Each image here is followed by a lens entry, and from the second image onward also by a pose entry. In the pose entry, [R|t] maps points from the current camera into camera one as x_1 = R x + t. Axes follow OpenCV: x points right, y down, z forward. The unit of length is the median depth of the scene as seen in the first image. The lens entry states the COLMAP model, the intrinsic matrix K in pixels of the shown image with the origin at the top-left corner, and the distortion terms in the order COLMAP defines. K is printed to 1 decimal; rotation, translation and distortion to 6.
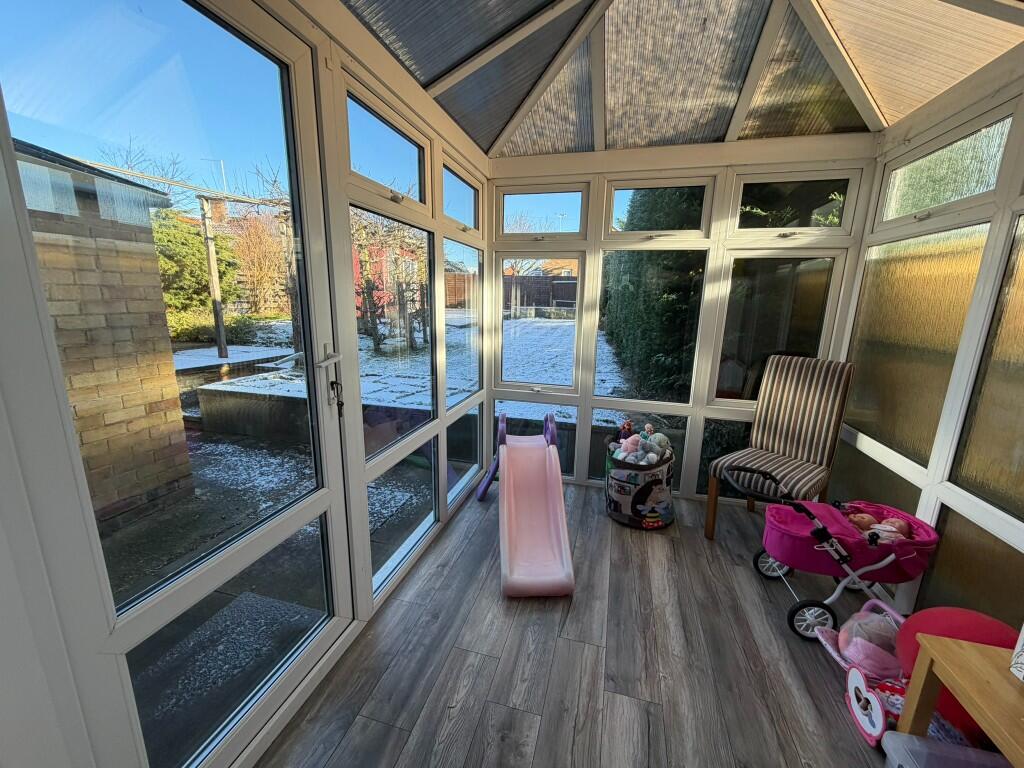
lens RADIAL K [[407.2, 0, 509.5], [0, 407.2, 384.8], [0, 0, 1]] dist [-0.000199, 0.000213]
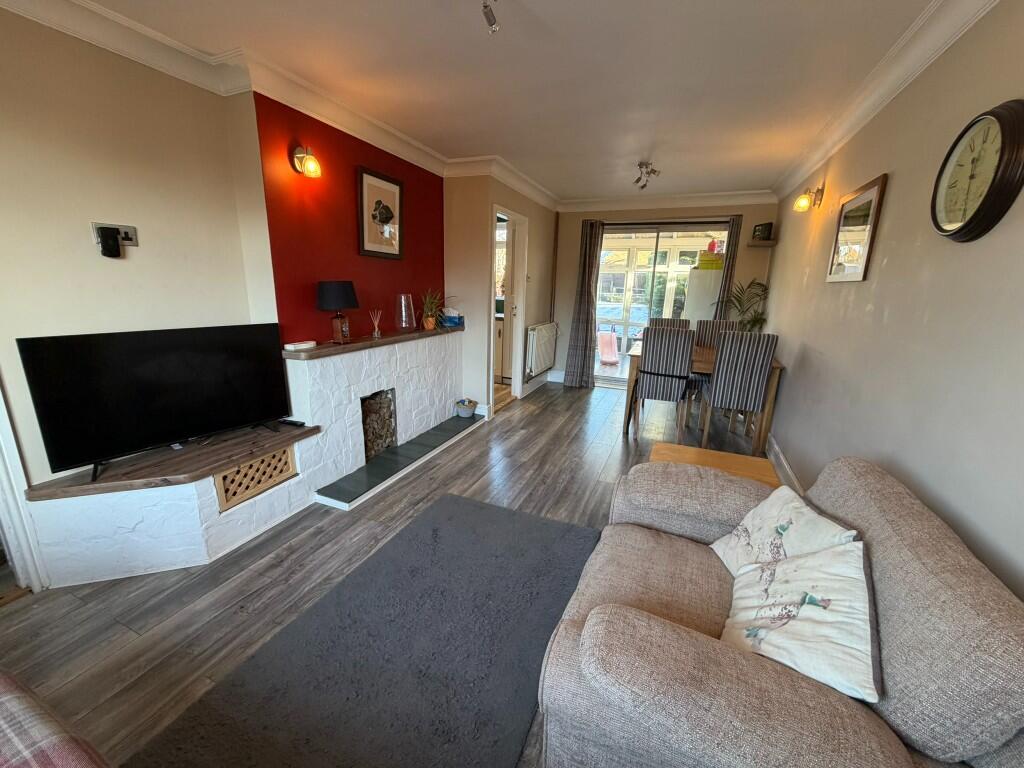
lens RADIAL K [[407.2, 0, 509.5], [0, 407.2, 384.8], [0, 0, 1]] dist [-0.000199, 0.000213]
pose [[0.990489, 0.044628, -0.130154, -0.251700], [-0.040303, 0.998550, 0.035681, 0.443728], [0.131558, -0.030096, 0.990851, -2.147592]]
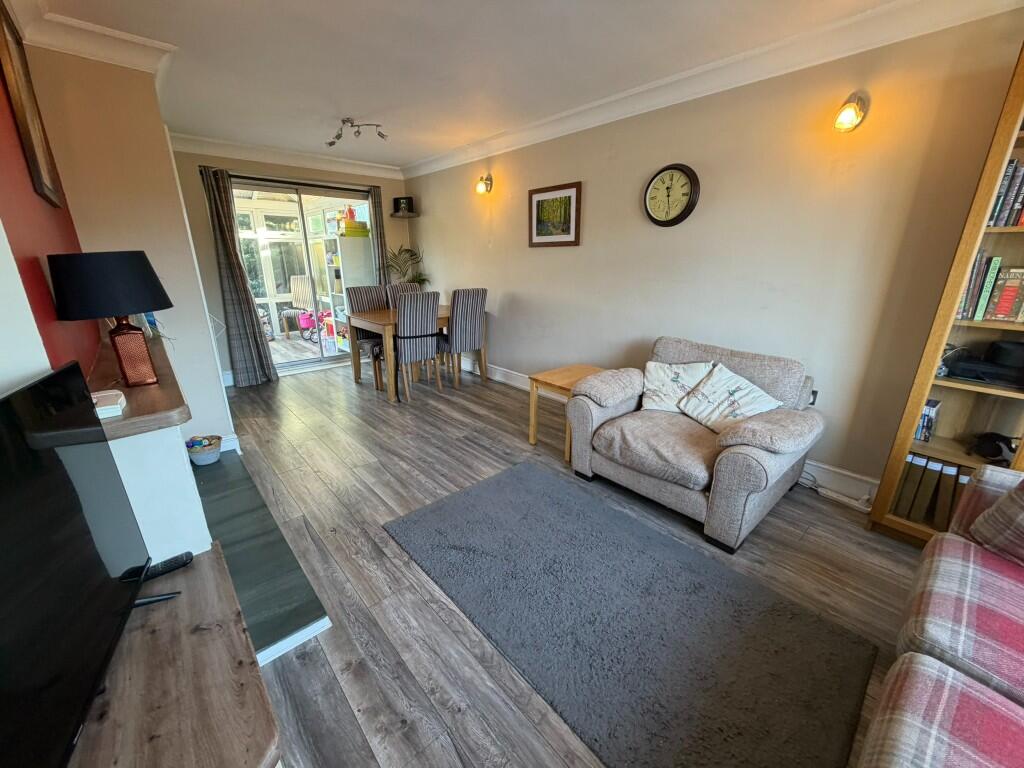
lens RADIAL K [[407.2, 0, 509.5], [0, 407.2, 384.8], [0, 0, 1]] dist [-0.000199, 0.000213]
pose [[0.545717, -0.264280, 0.795204, -0.978311], [0.183870, 0.963603, 0.194063, 0.380001], [-0.817548, 0.040310, 0.574448, -1.829318]]
